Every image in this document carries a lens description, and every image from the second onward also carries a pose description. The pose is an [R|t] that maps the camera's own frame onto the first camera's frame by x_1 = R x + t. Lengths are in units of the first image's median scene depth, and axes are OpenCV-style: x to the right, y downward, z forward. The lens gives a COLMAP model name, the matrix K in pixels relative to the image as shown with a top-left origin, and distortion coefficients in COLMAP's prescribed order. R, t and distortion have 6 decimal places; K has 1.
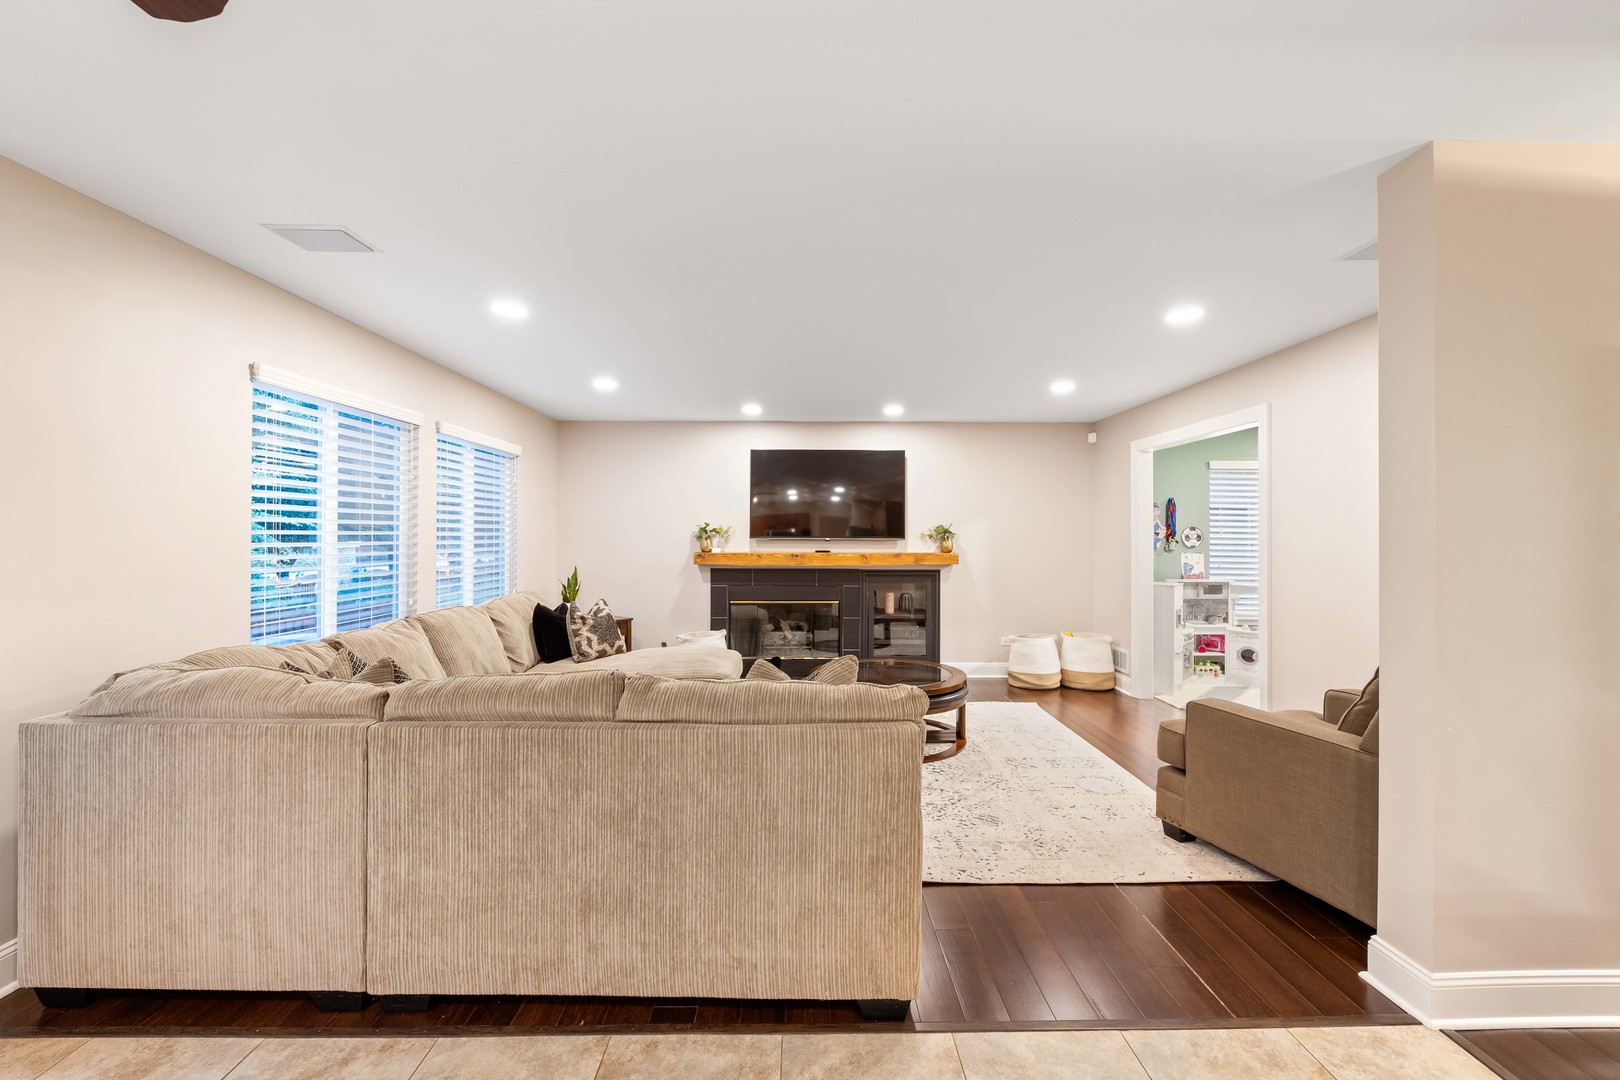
lens RADIAL K [[648.4, 0, 819.9], [0, 648.4, 540.1], [0, 0, 1]] dist [0.002150, 0.000078]
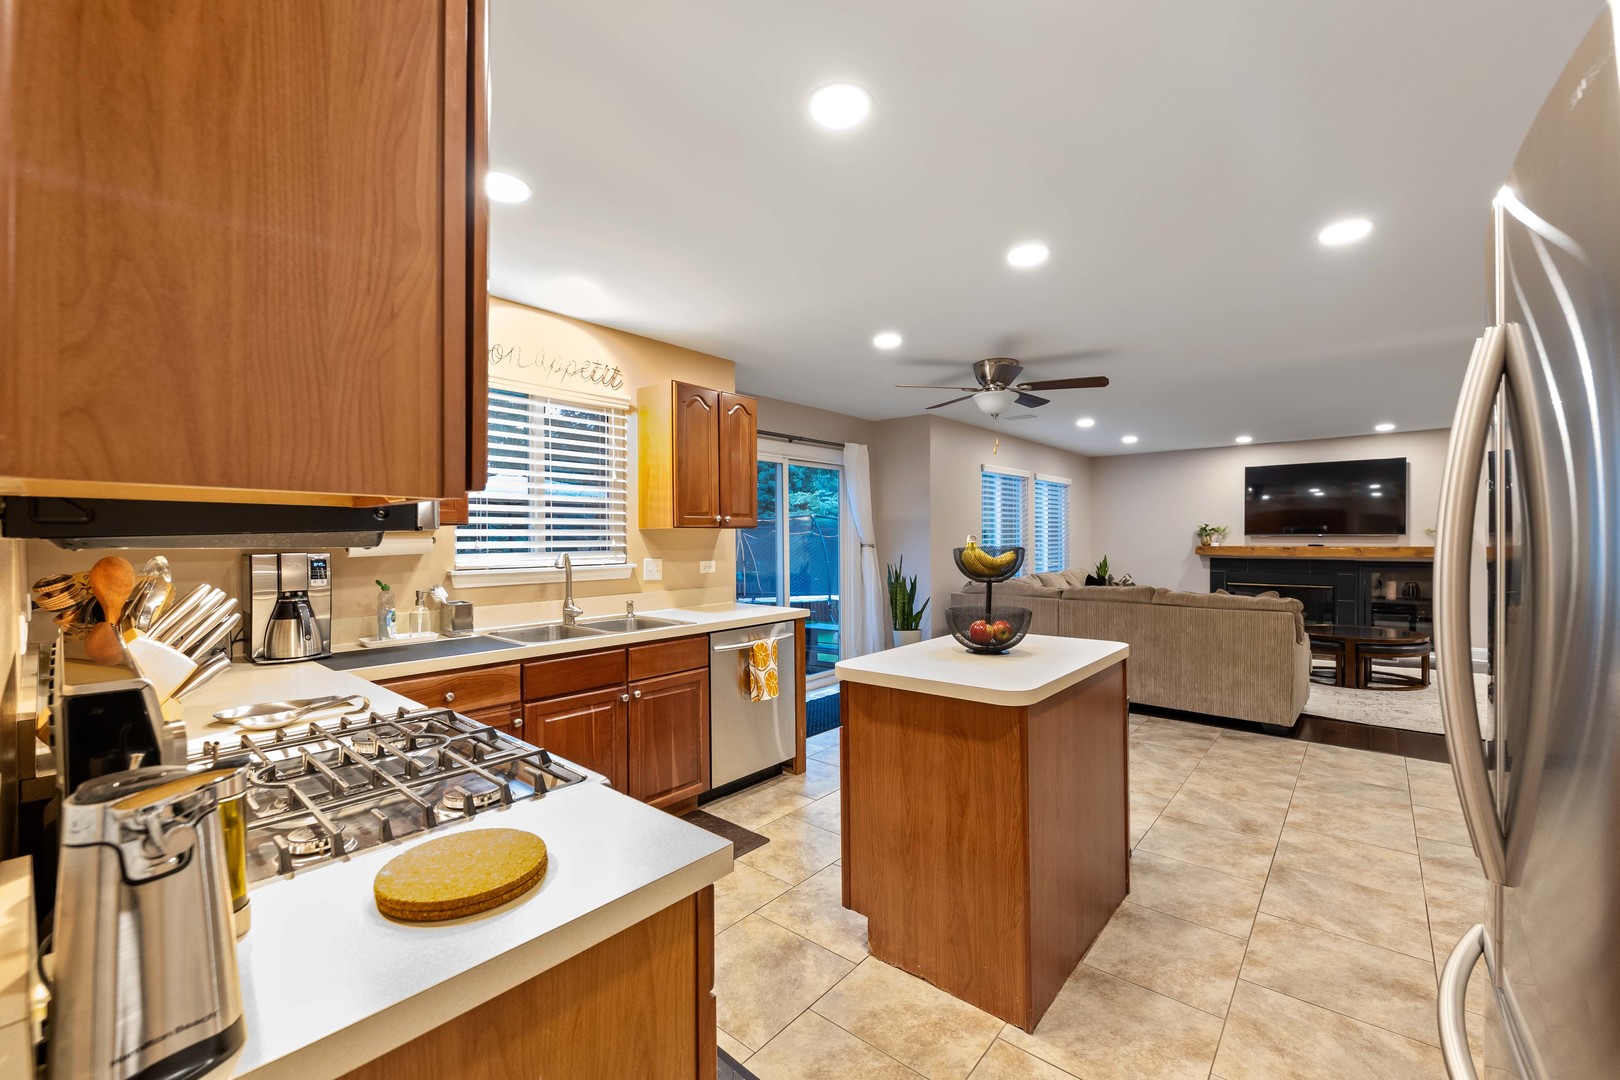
lens RADIAL K [[665.7, 0, 805.0], [0, 665.7, 541.8], [0, 0, 1]] dist [0.000863, -0.000281]
pose [[0.740139, -0.001494, -0.672453, 0.137603], [0.003215, 0.999994, 0.001317, 0.005791], [0.672447, -0.003137, 0.740139, -0.580750]]
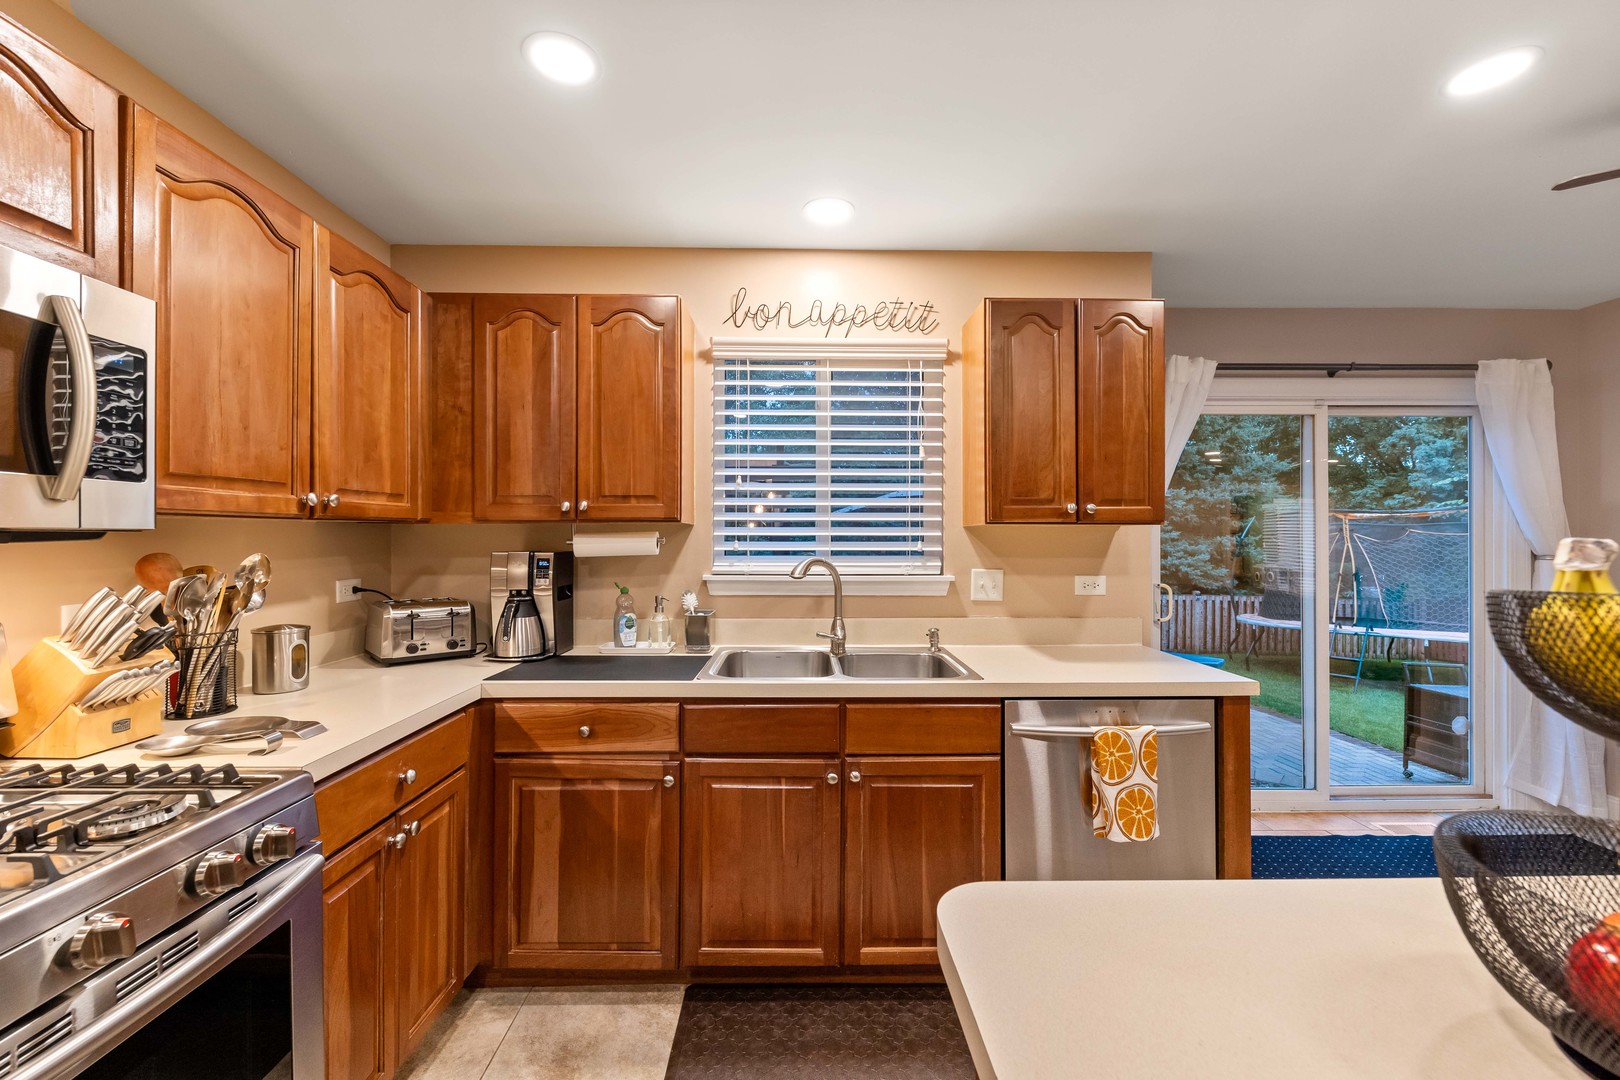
lens RADIAL K [[648.5, 0, 810.0], [0, 648.5, 540.0], [0, 0, 1]] dist [0.004090, -0.000037]
pose [[-0.011520, -0.000153, -0.999934, 0.034657], [-0.007551, 0.999971, -0.000066, 0.003983], [0.999905, 0.007549, -0.011521, -0.330668]]
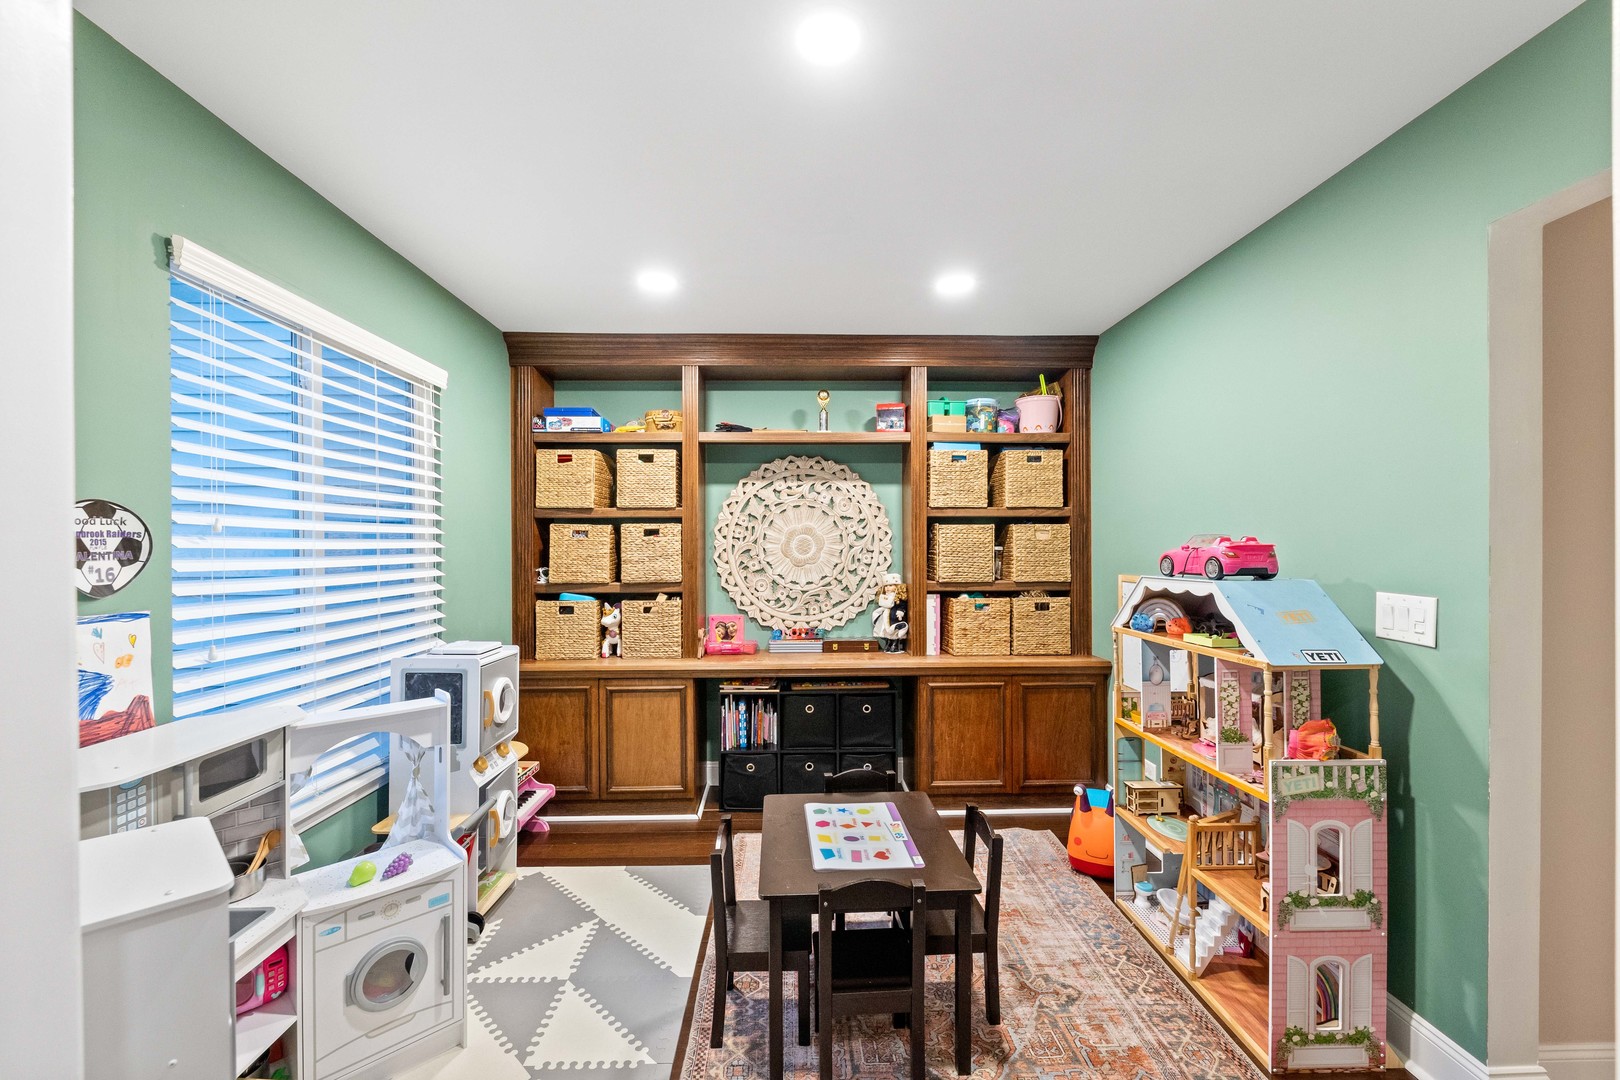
lens RADIAL K [[665.7, 0, 805.0], [0, 665.7, 541.8], [0, 0, 1]] dist [0.000863, -0.000281]
pose [[0.000936, 0.004671, 0.999989, 0.361706], [0.008547, 0.999953, -0.004679, -0.003560], [-0.999963, 0.008551, 0.000896, 0.790026]]
